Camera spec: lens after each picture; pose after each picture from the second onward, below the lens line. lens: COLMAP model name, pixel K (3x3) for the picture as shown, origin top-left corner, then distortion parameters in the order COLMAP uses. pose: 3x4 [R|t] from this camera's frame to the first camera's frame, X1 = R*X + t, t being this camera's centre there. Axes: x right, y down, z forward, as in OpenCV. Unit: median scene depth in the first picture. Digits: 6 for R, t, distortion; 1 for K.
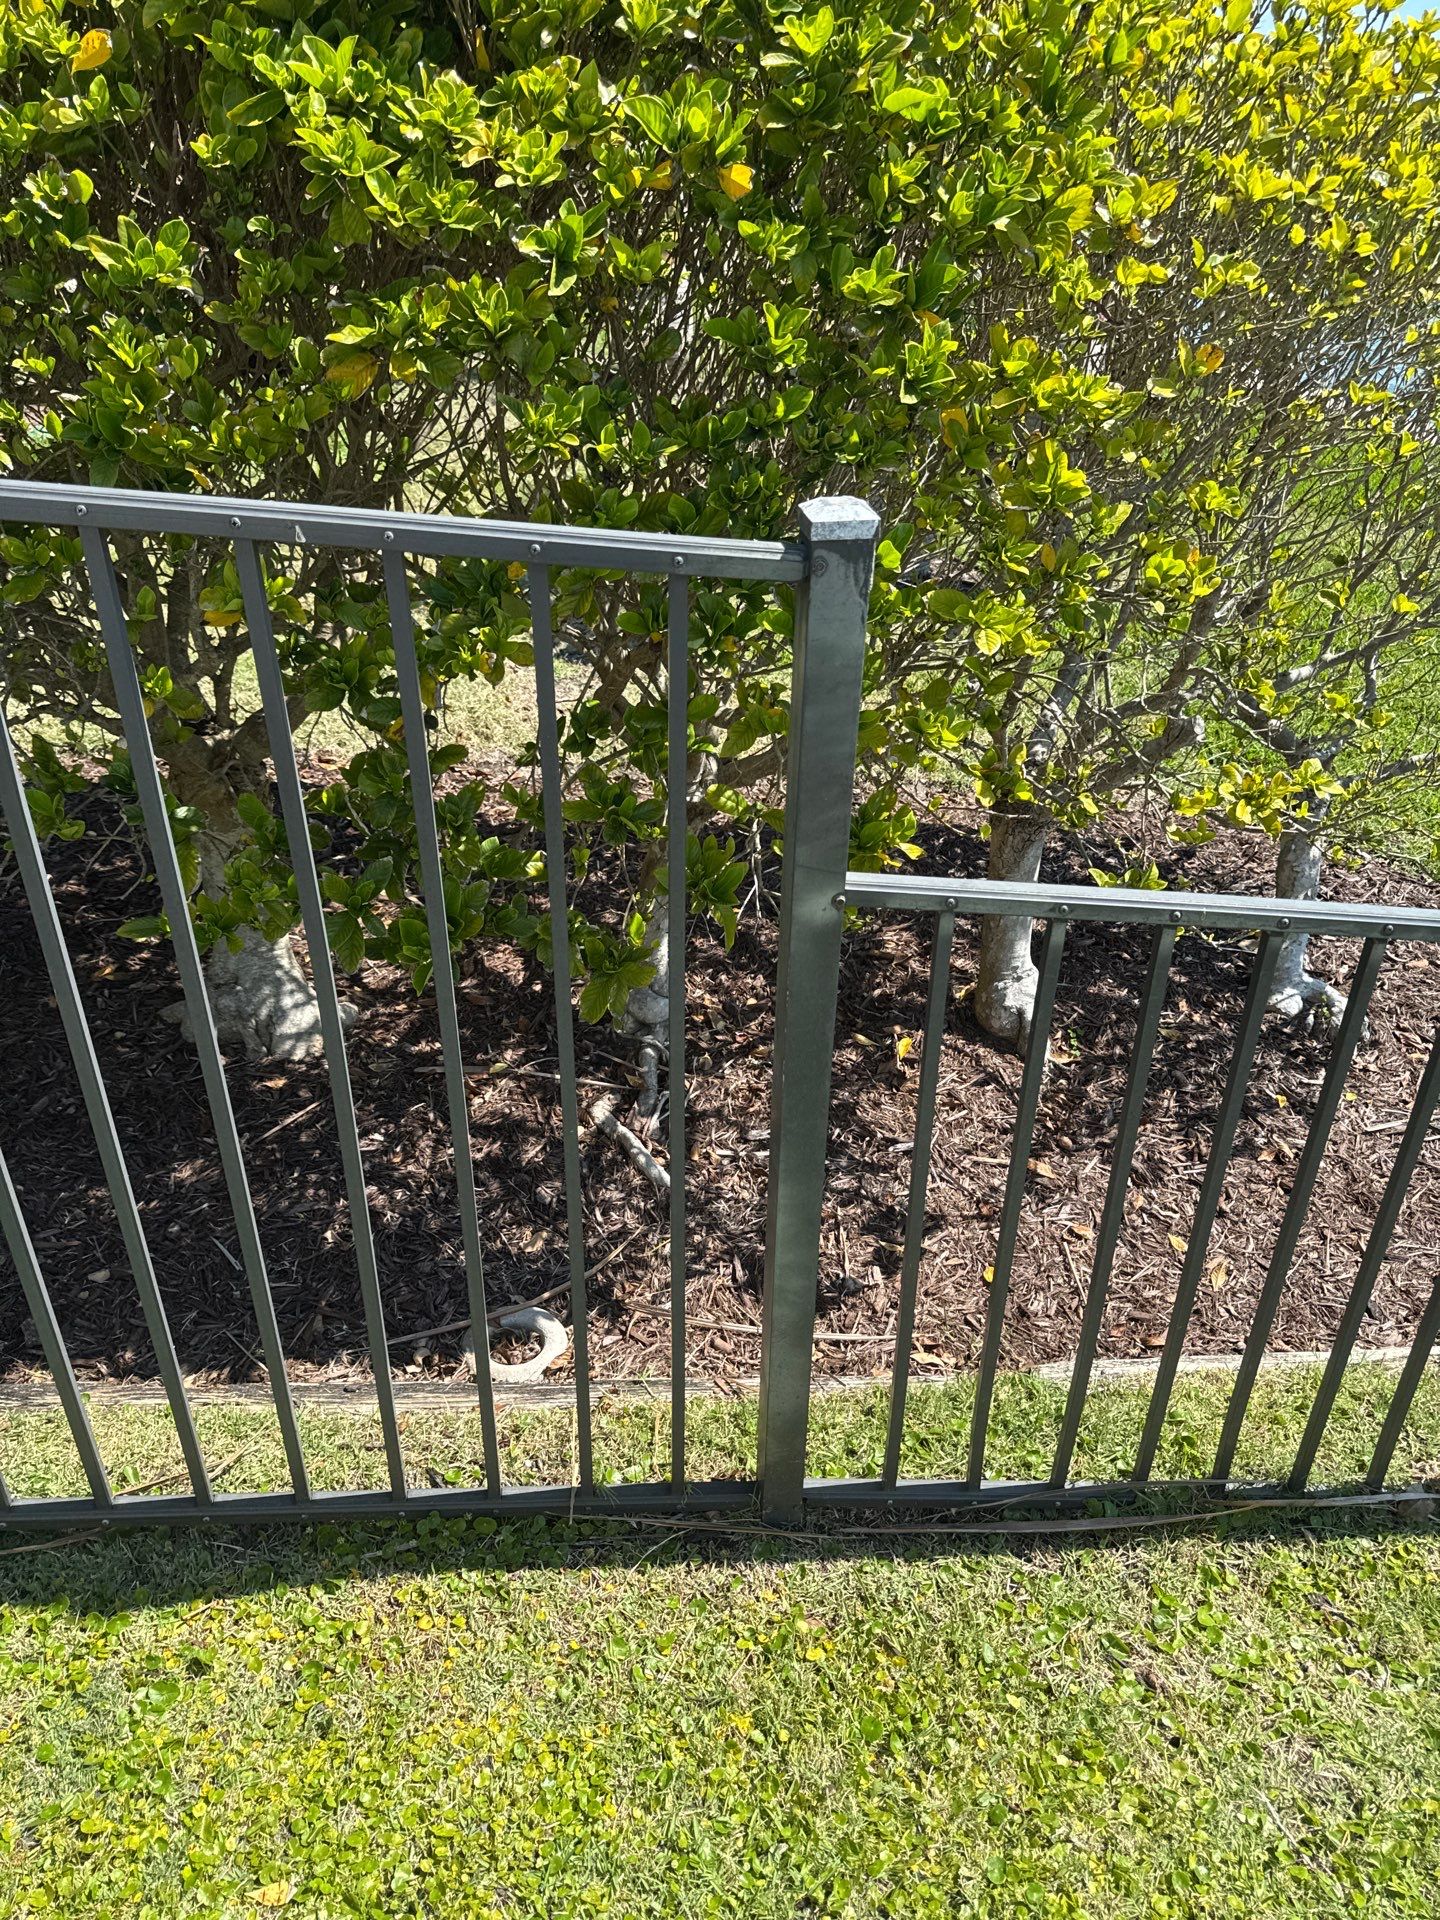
lens RADIAL K [[1375.0, 0, 718.7], [0, 1375.0, 977.0], [0, 0, 1]] dist [0.053098, -0.050307]
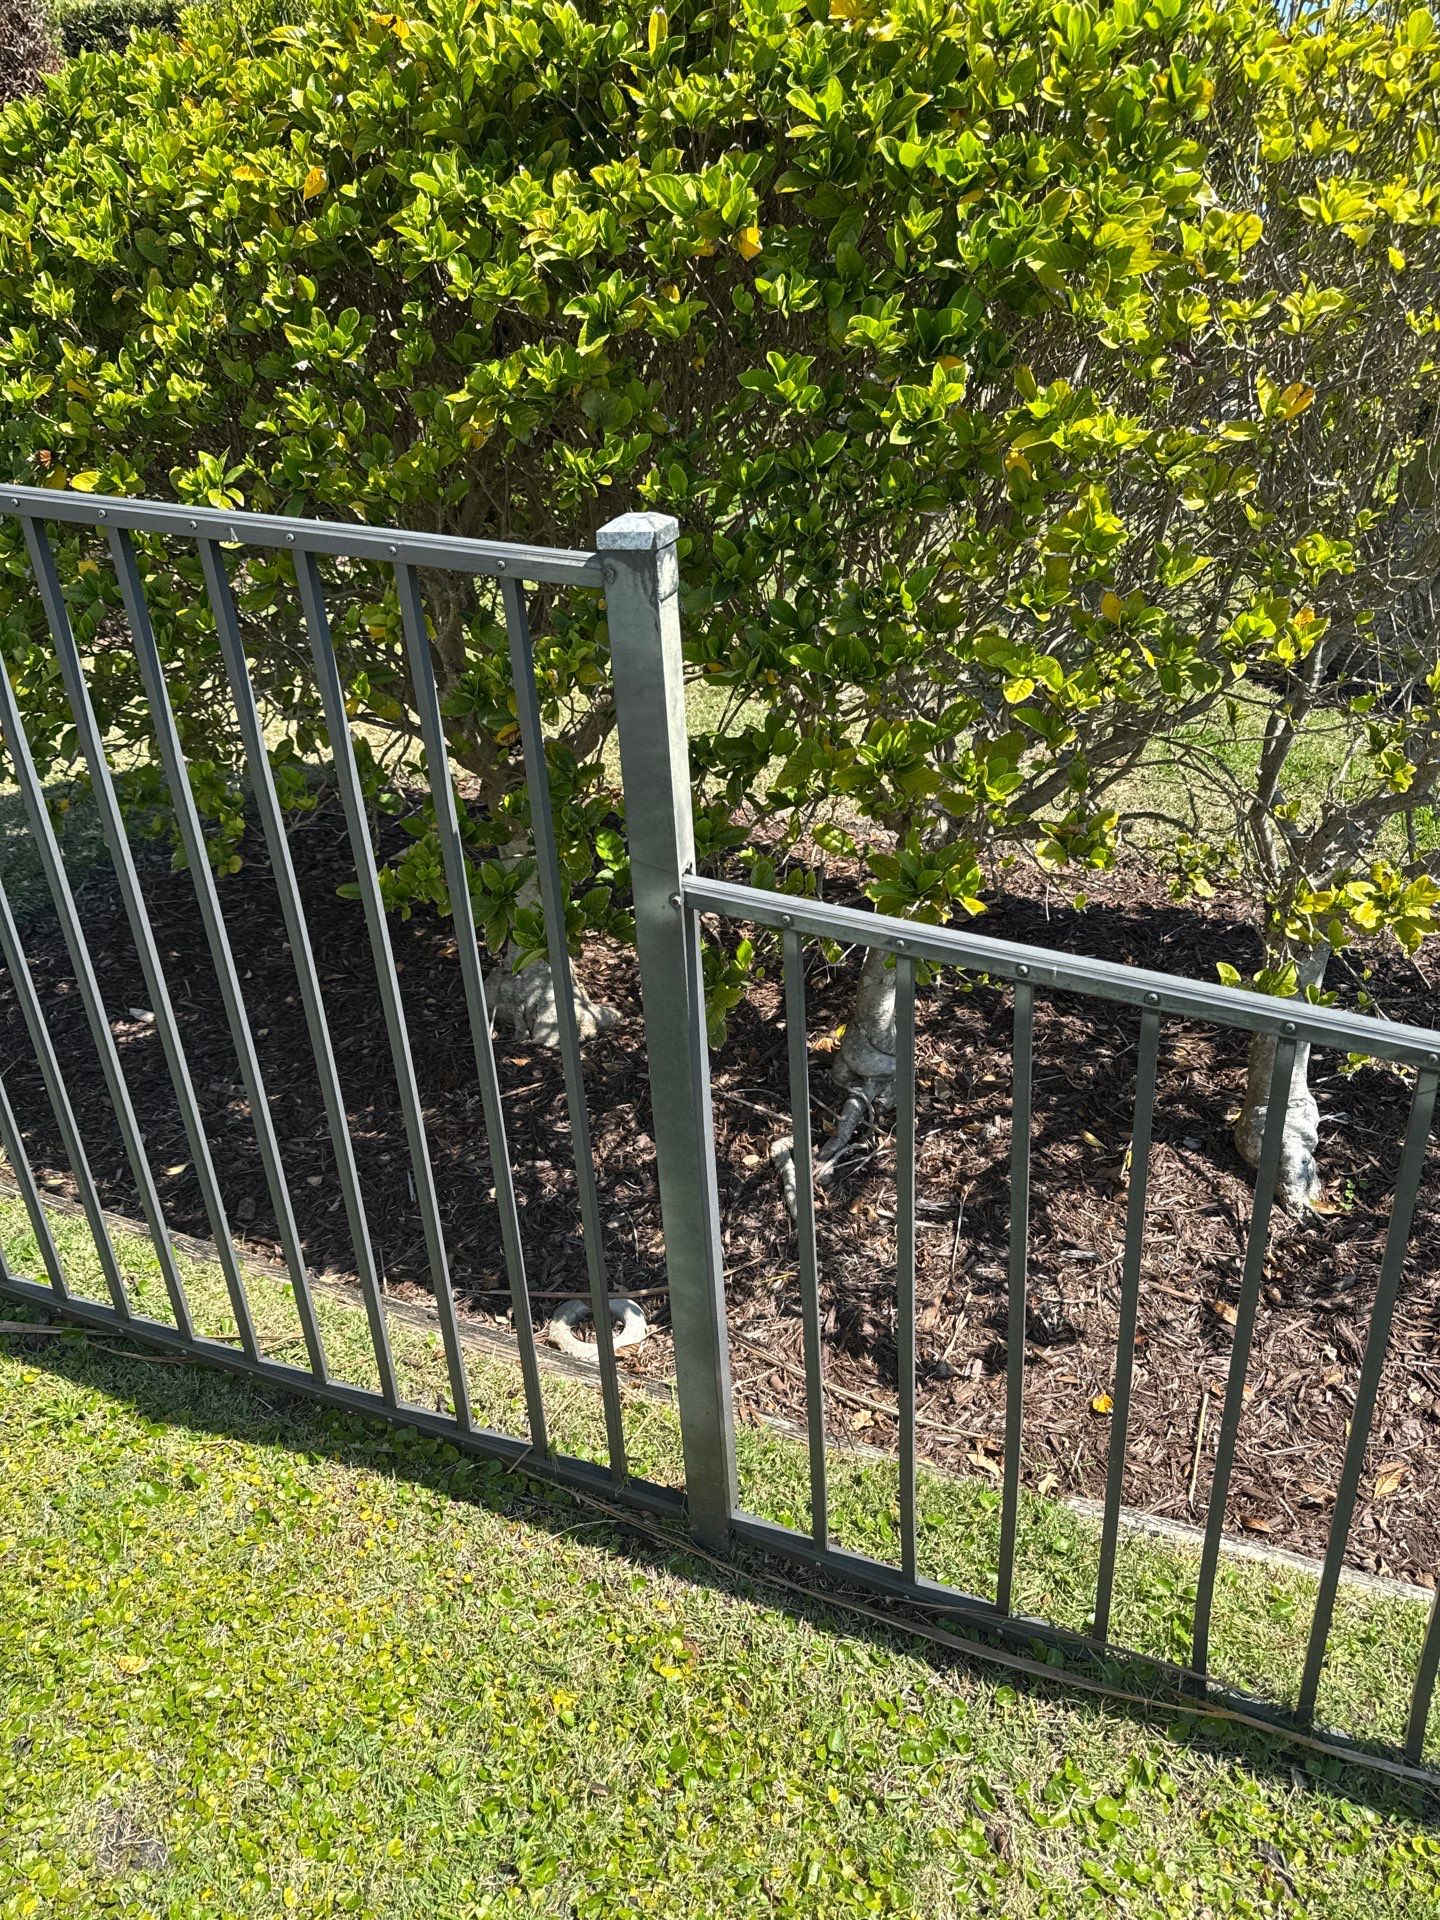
lens RADIAL K [[1375.0, 0, 689.4], [0, 1375.0, 973.6], [0, 0, 1]] dist [0.053098, -0.050307]
pose [[0.889467, 0.151089, -0.431302, 0.383557], [-0.181311, 0.982981, -0.029568, 0.019121], [0.419494, 0.104499, 0.901723, 0.048549]]
